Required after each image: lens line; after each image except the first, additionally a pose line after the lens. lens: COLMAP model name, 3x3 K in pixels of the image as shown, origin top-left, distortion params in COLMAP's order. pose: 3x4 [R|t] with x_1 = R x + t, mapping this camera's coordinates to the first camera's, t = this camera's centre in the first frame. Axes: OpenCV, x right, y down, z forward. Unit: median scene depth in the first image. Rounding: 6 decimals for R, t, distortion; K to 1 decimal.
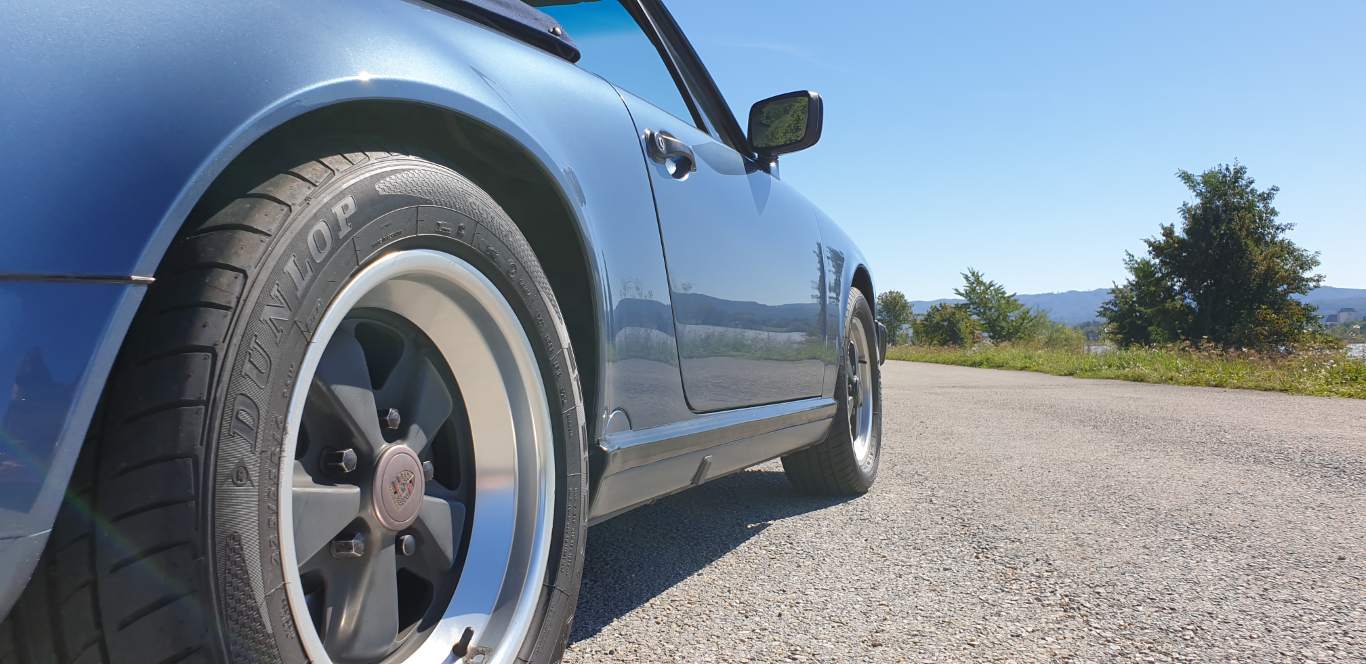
lens RADIAL K [[1071.9, 0, 681.7], [0, 1071.9, 336.8], [0, 0, 1]] dist [0.013091, 0.007021]
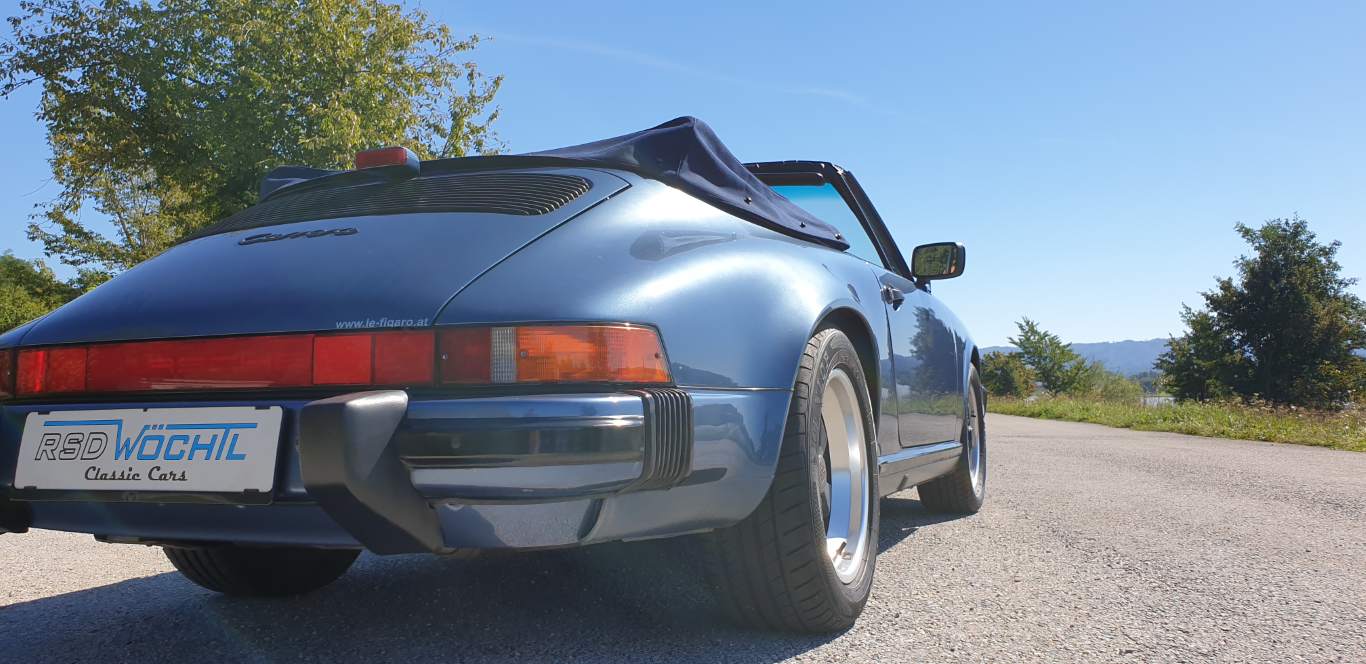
lens RADIAL K [[1071.9, 0, 675.7], [0, 1071.9, 327.2], [0, 0, 1]] dist [0.013091, 0.007021]
pose [[0.998608, 0.015051, -0.050559, -0.145454], [-0.017524, 0.998654, -0.048827, -0.016274], [0.049756, 0.049645, 0.997527, -0.398034]]
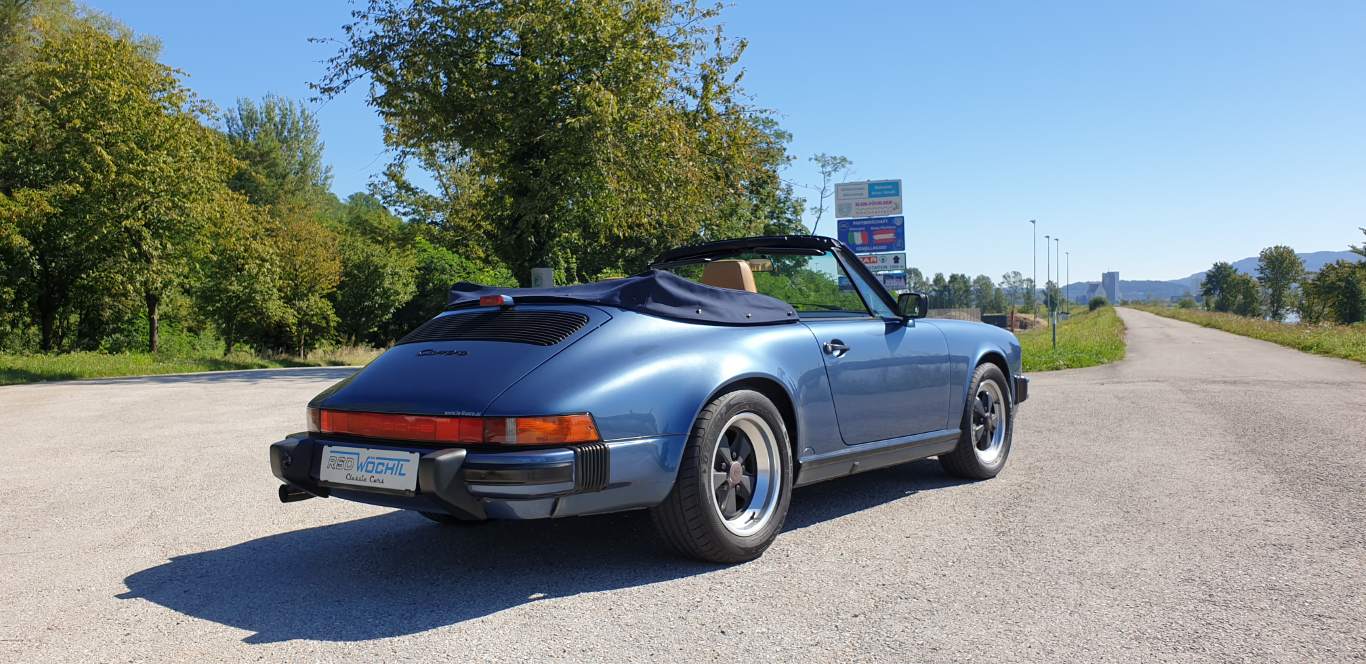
lens RADIAL K [[1071.9, 0, 680.7], [0, 1071.9, 327.2], [0, 0, 1]] dist [0.013091, 0.007021]
pose [[0.949885, 0.012193, -0.312361, 0.236468], [-0.002338, 0.999488, 0.031903, -0.161265], [0.312590, -0.029574, 0.949428, -0.858643]]
